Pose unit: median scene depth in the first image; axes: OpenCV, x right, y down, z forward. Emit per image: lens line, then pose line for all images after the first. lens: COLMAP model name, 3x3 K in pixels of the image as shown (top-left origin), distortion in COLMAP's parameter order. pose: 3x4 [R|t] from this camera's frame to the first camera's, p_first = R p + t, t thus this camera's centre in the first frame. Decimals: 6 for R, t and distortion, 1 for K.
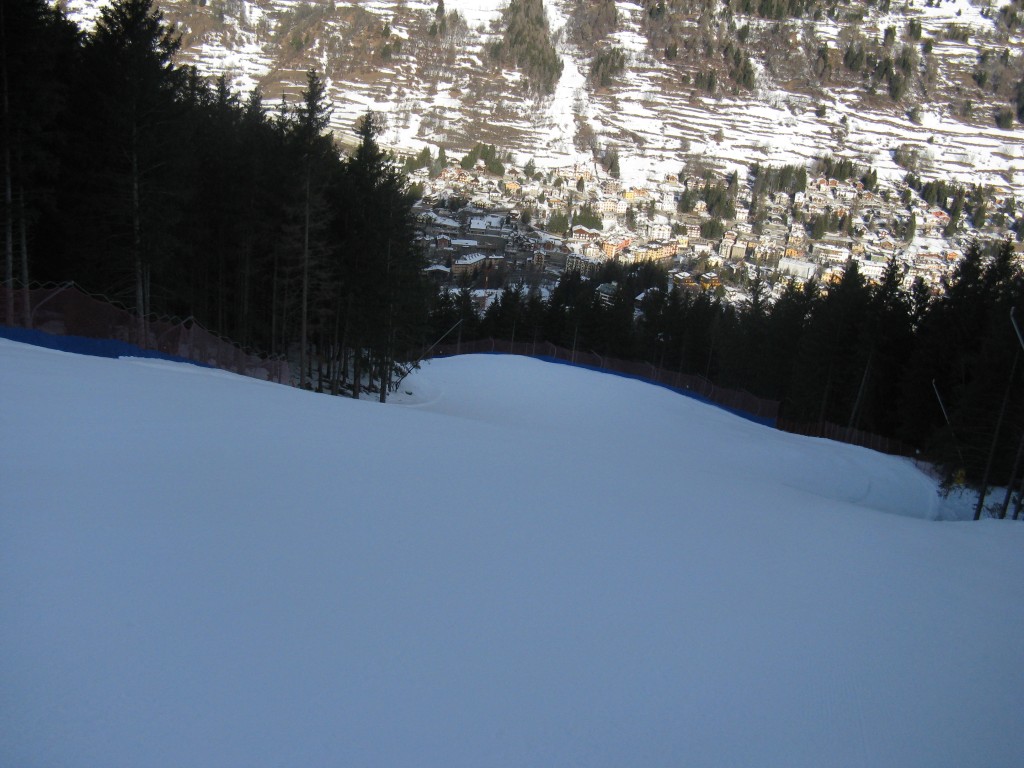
lens RADIAL K [[1182.7, 0, 501.5], [0, 1182.7, 386.2], [0, 0, 1]] dist [0.015799, -0.017821]
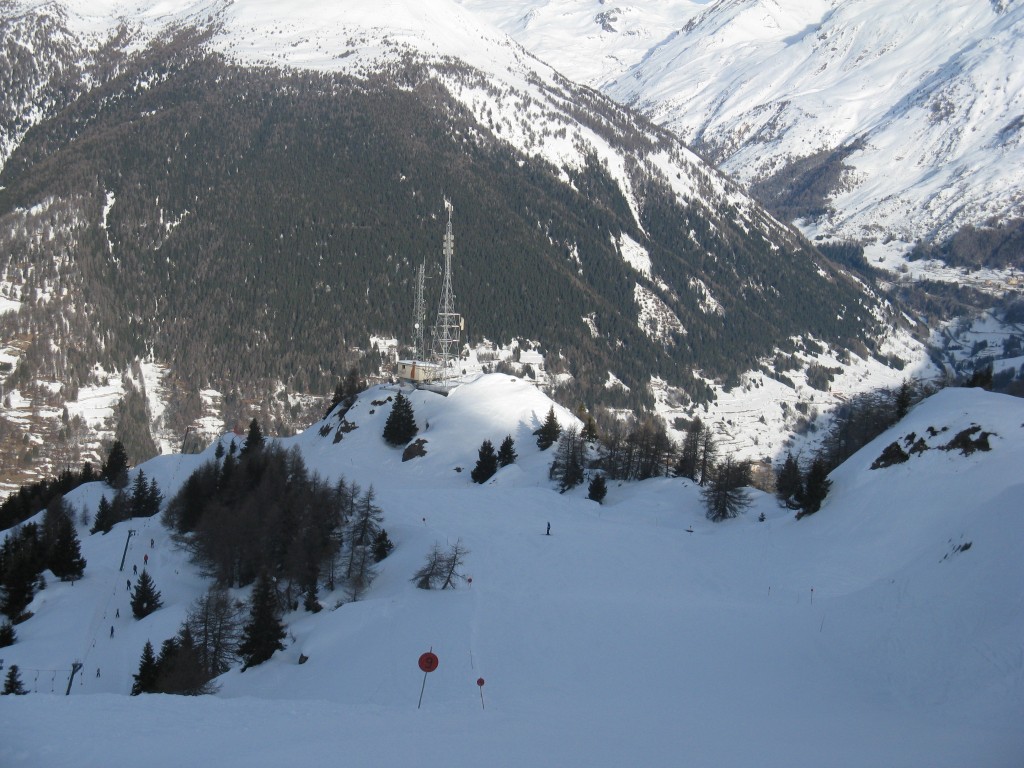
lens RADIAL K [[1798.4, 0, 512.0], [0, 1798.4, 384.0], [0, 0, 1]] dist [-0.009700, 0.134023]
pose [[0.977593, -0.091064, 0.189787, 0.059226], [0.124756, 0.976826, -0.173917, 0.062989], [-0.169551, 0.193698, 0.966299, -1.053892]]
